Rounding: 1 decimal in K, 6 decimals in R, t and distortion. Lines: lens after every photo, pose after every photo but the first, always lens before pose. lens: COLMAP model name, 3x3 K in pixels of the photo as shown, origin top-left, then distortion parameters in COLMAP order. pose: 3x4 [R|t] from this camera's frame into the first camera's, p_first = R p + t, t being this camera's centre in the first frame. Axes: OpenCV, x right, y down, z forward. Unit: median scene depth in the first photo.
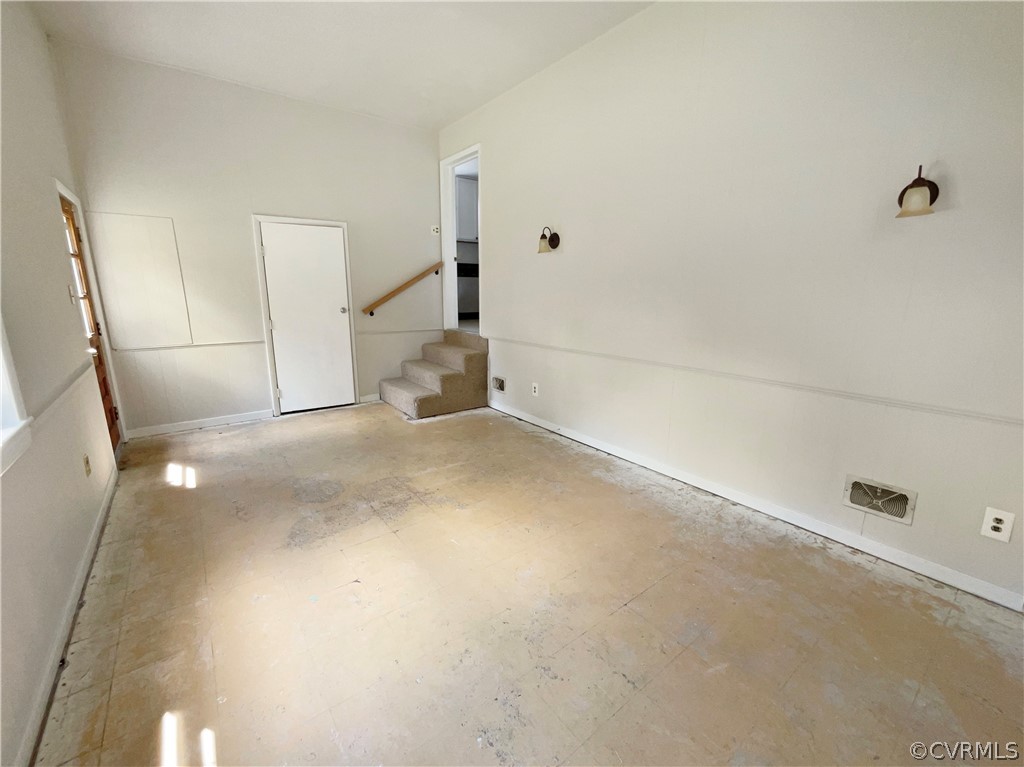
lens RADIAL K [[419.4, 0, 514.4], [0, 419.4, 379.5], [0, 0, 1]] dist [0.000460, 0.000037]
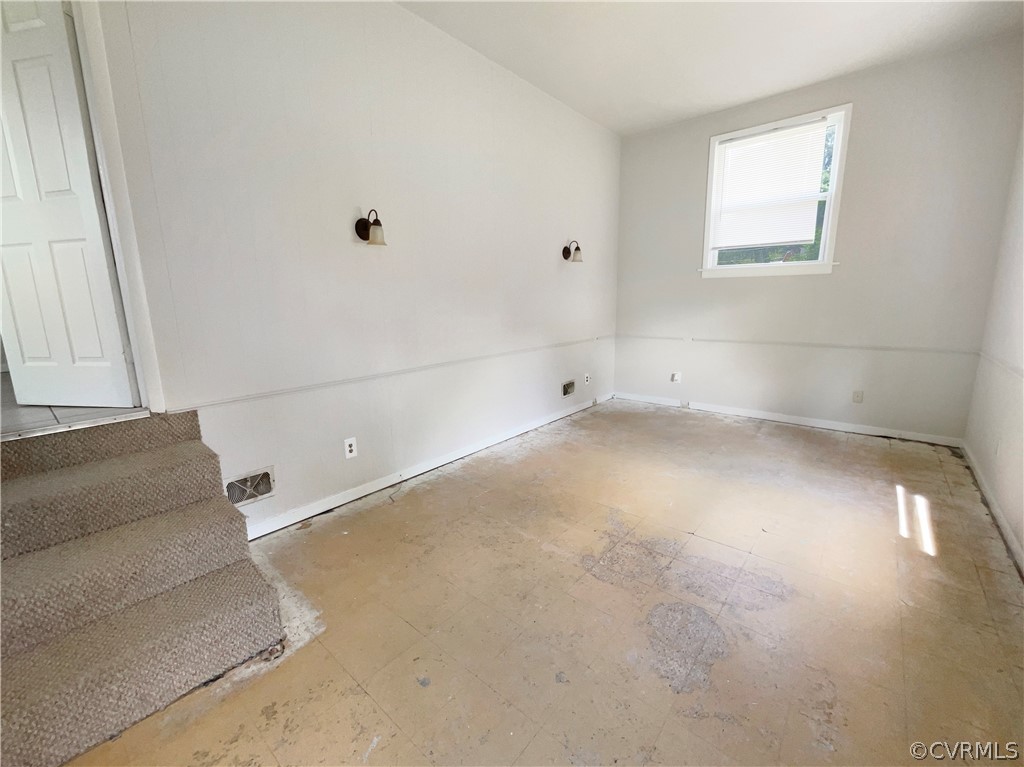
lens RADIAL K [[419.4, 0, 514.4], [0, 419.4, 379.5], [0, 0, 1]] dist [0.000460, 0.000037]
pose [[-0.193704, -0.188292, 0.962821, -0.814068], [0.226119, 0.946417, 0.230575, -0.227689], [-0.954646, 0.262375, -0.140749, 1.080127]]
